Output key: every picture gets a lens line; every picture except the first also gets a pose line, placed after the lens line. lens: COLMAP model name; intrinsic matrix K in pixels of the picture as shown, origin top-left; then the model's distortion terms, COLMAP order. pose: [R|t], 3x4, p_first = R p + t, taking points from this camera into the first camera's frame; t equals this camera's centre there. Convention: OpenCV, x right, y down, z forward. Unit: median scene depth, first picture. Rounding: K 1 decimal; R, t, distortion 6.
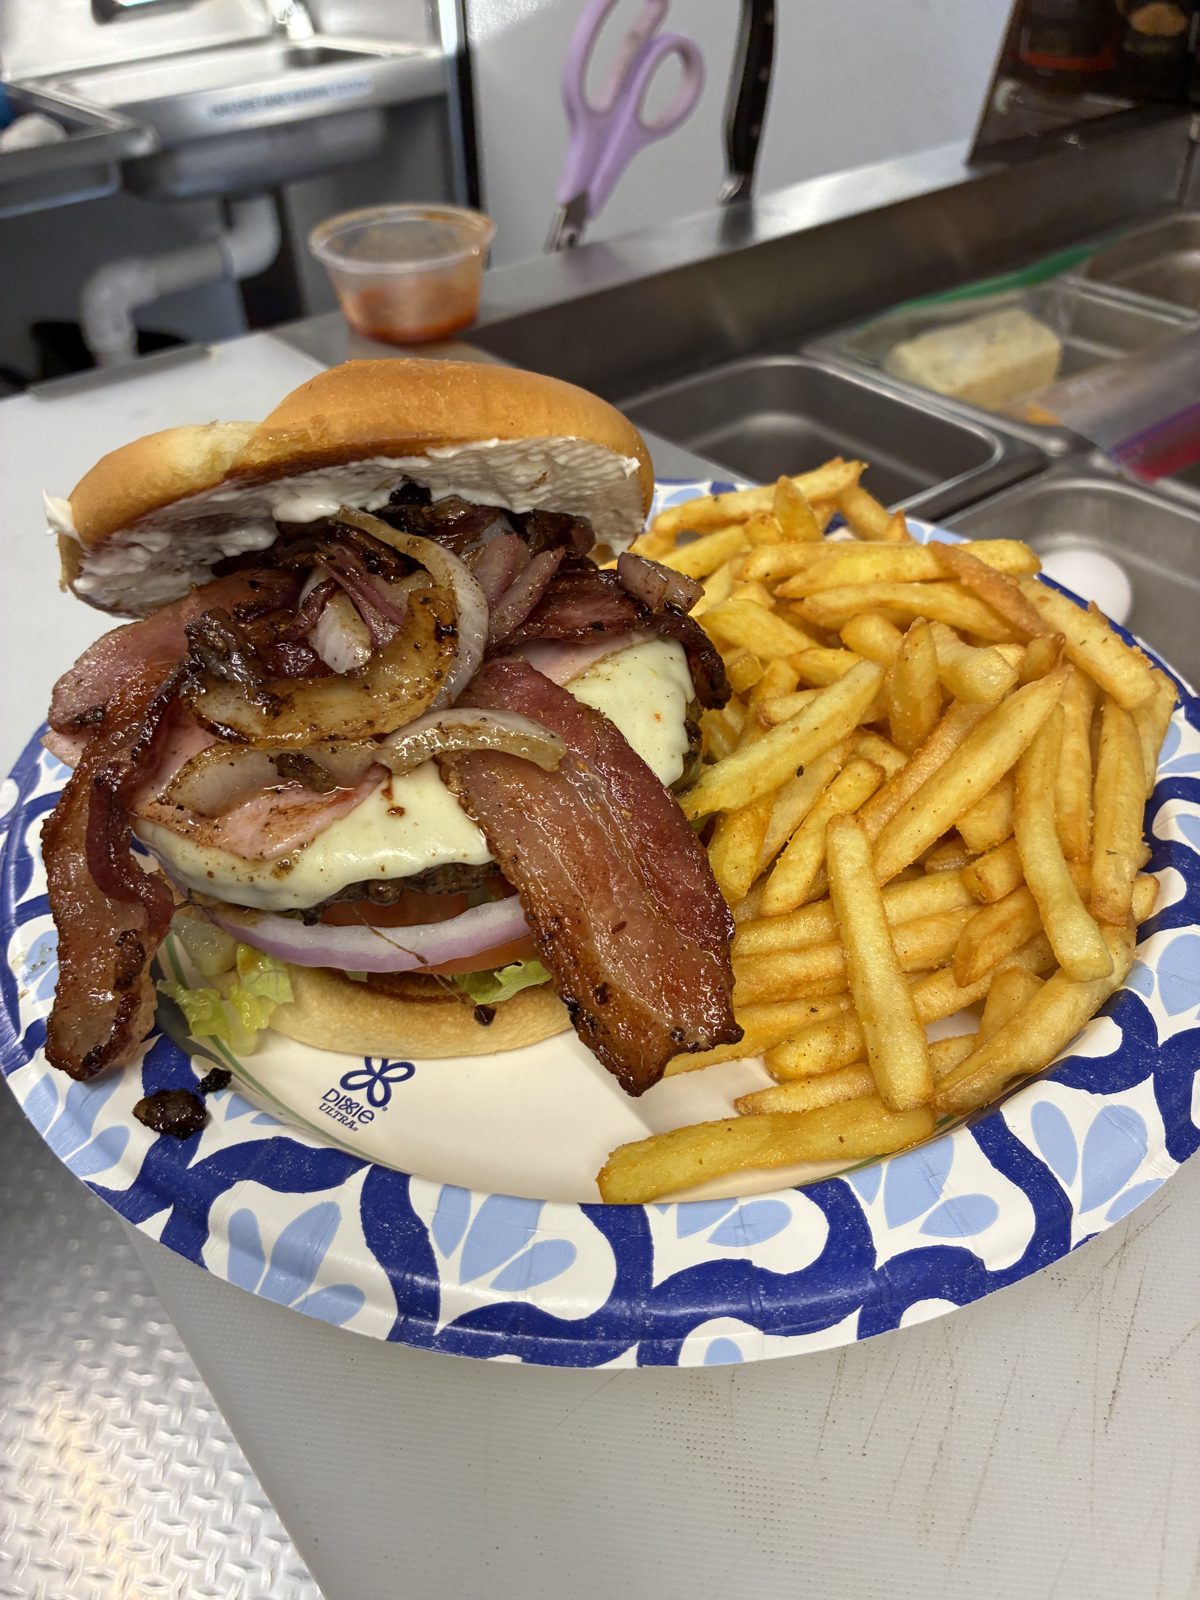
lens RADIAL K [[1224.6, 0, 589.7], [0, 1224.6, 803.7], [0, 0, 1]] dist [-0.012395, -0.004141]
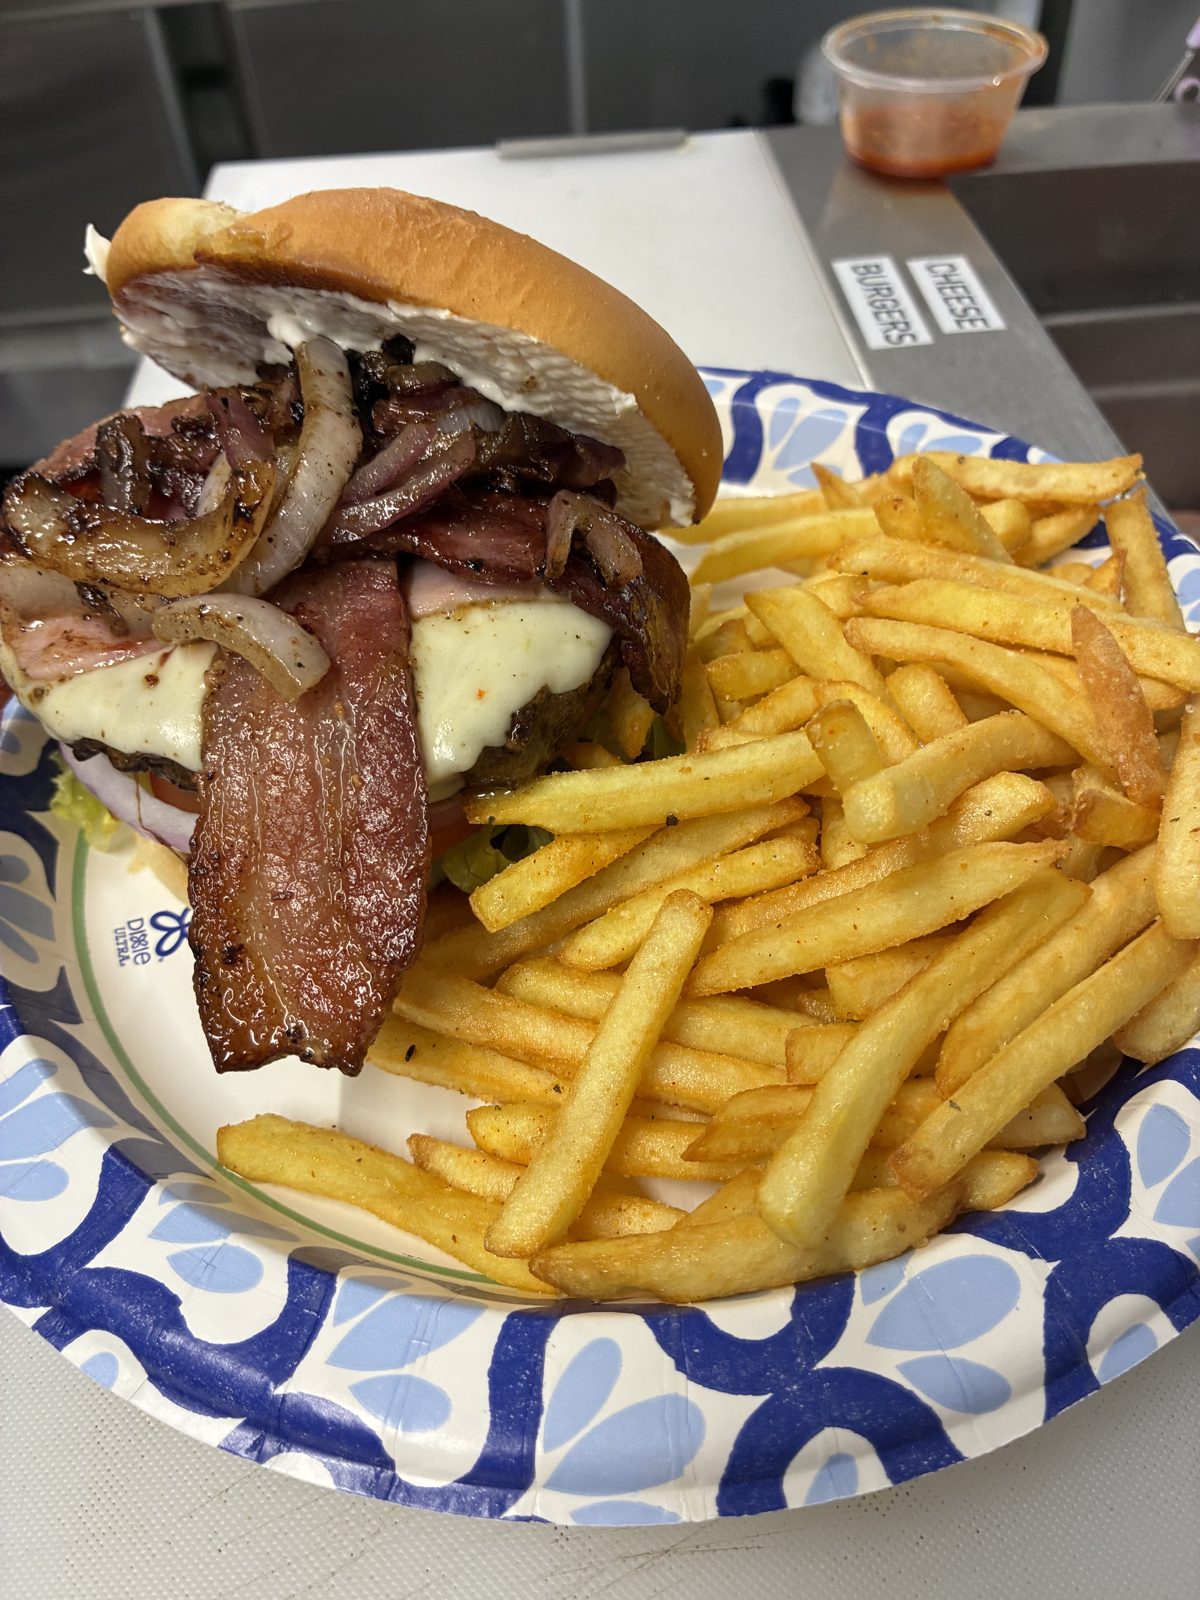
lens RADIAL K [[1224.6, 0, 600.7], [0, 1224.6, 805.8], [0, 0, 1]] dist [-0.012395, -0.004141]
pose [[0.831207, 0.407113, -0.378621, 0.486983], [-0.349959, 0.912304, 0.212672, -0.213869], [0.431999, -0.044272, 0.900787, 0.292963]]
